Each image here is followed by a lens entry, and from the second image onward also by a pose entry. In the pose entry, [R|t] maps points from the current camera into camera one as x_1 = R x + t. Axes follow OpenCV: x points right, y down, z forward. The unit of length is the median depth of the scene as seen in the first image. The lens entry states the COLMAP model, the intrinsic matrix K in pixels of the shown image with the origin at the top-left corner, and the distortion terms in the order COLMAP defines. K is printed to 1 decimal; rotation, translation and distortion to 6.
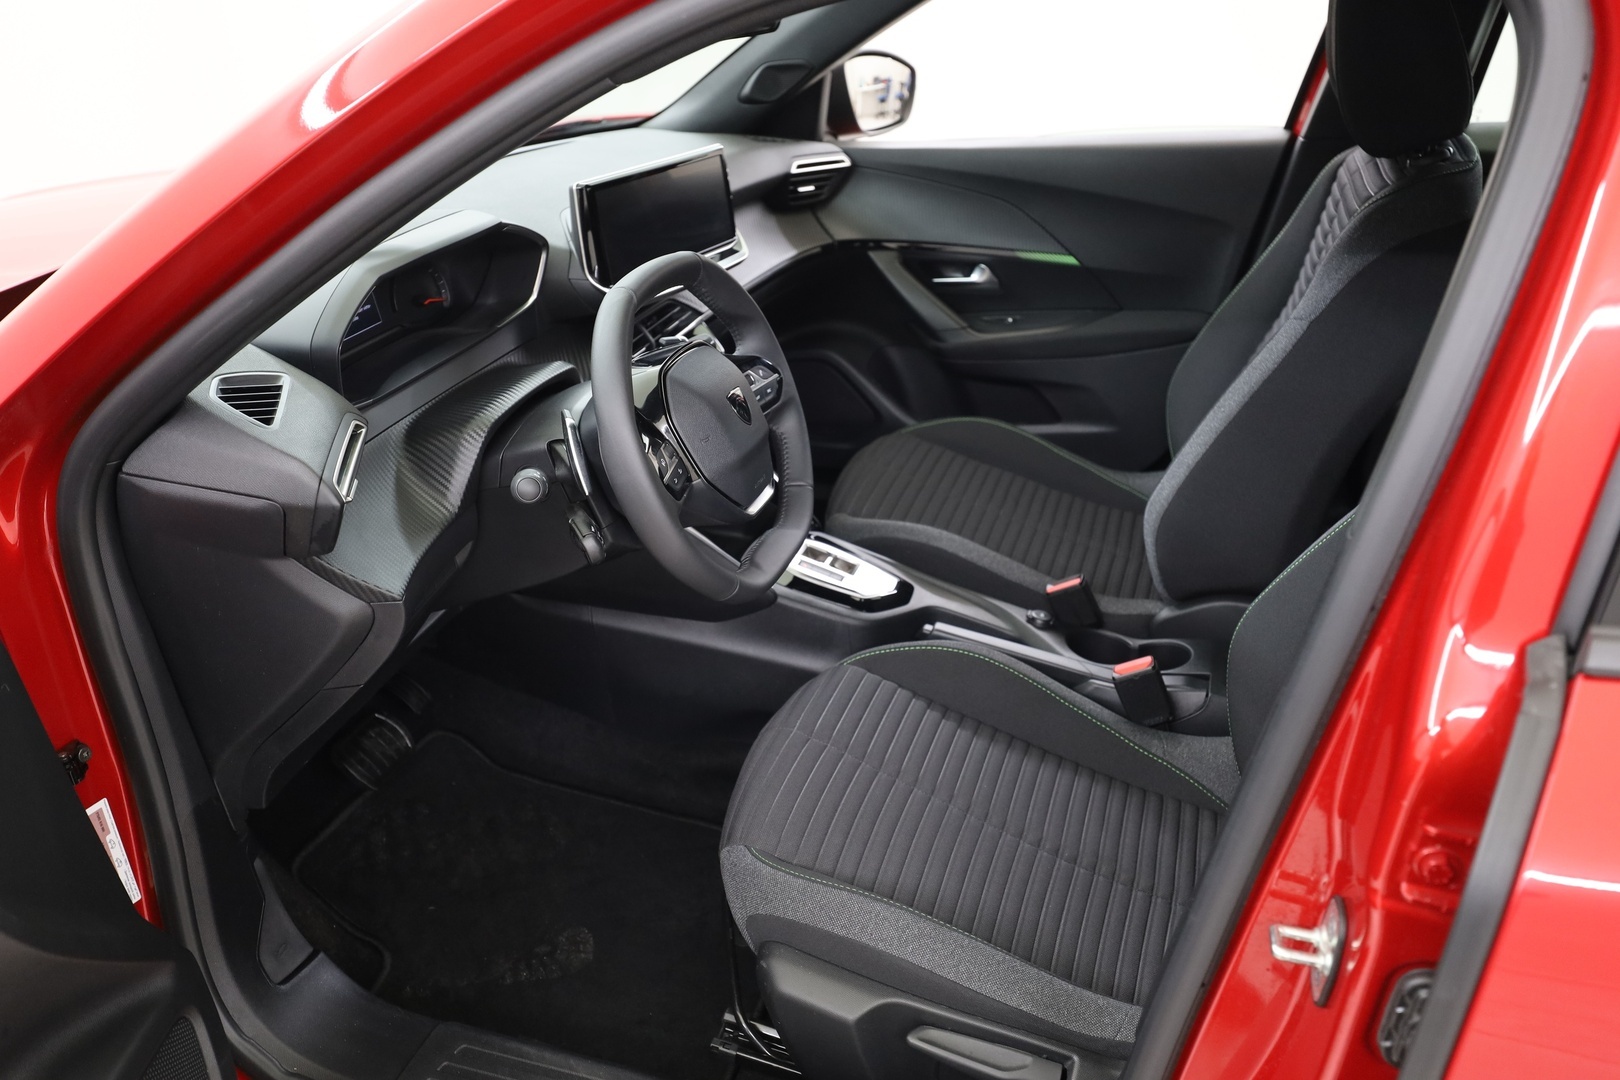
lens RADIAL K [[1425.1, 0, 810.0], [0, 1425.1, 540.0], [0, 0, 1]] dist [-0.003202, -0.000630]
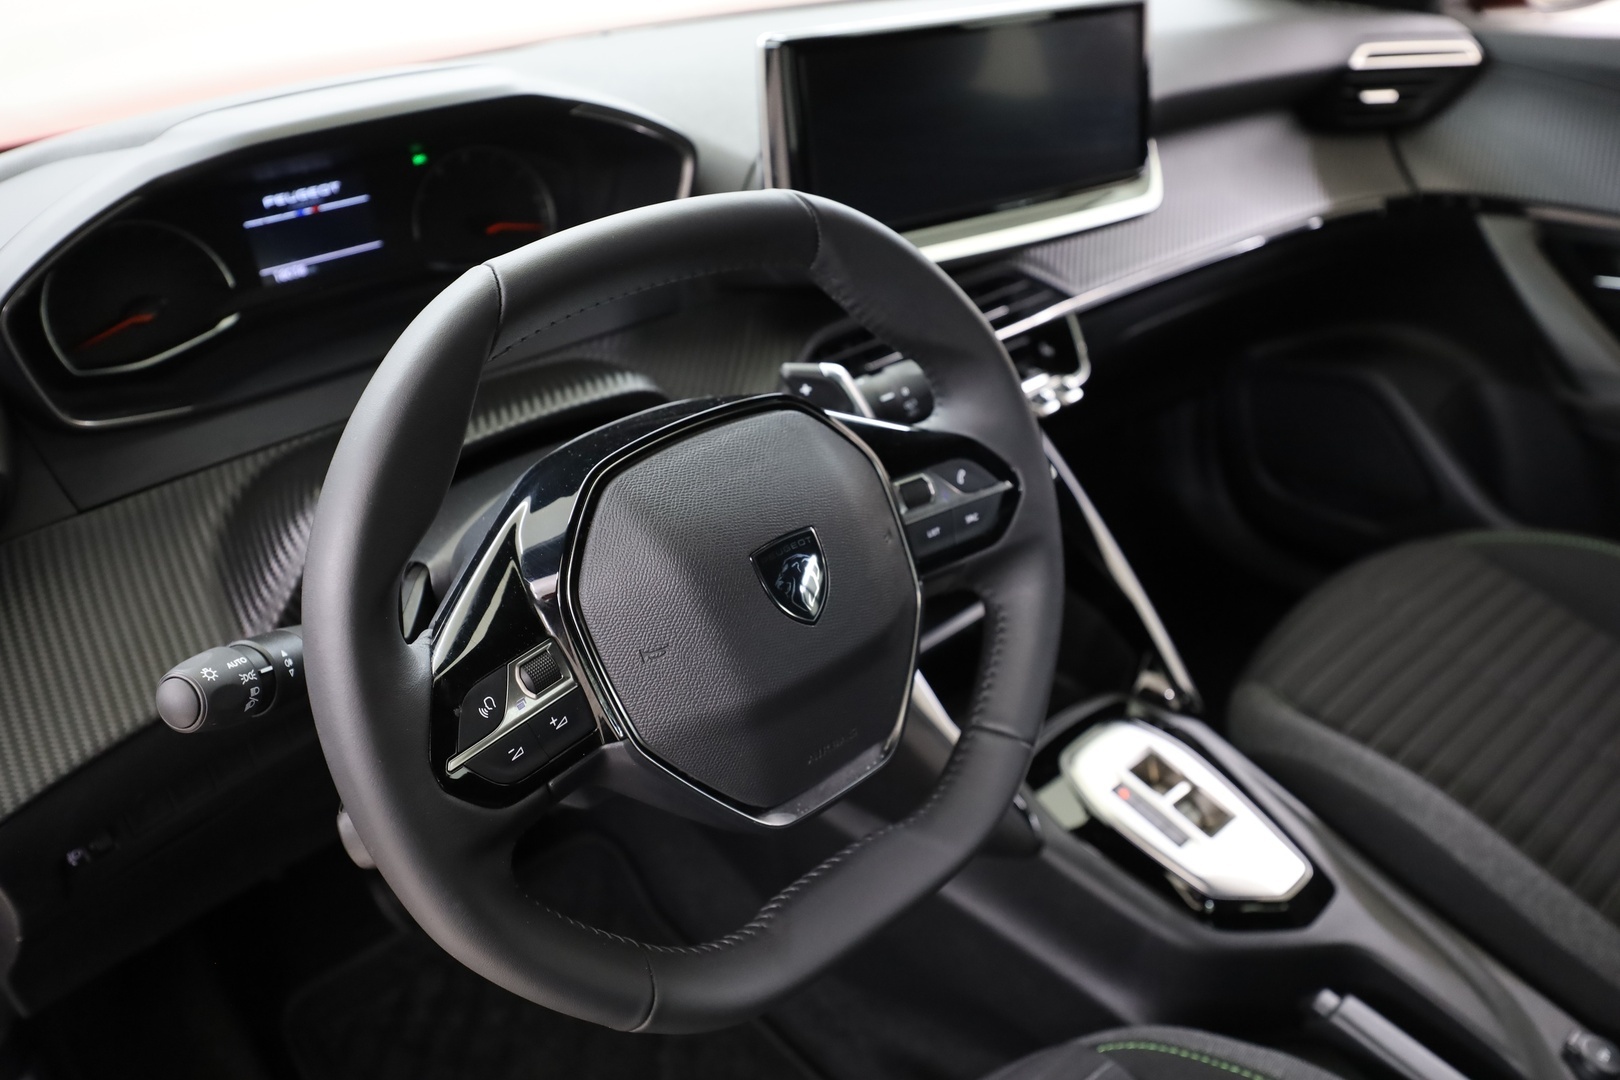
lens RADIAL K [[1390.4, 0, 810.0], [0, 1390.4, 540.0], [0, 0, 1]] dist [0.048616, -0.002000]
pose [[0.878707, 0.215130, -0.426138, 0.089325], [-0.185657, 0.976426, 0.110107, -0.105031], [0.439780, -0.017637, 0.897932, 0.441588]]
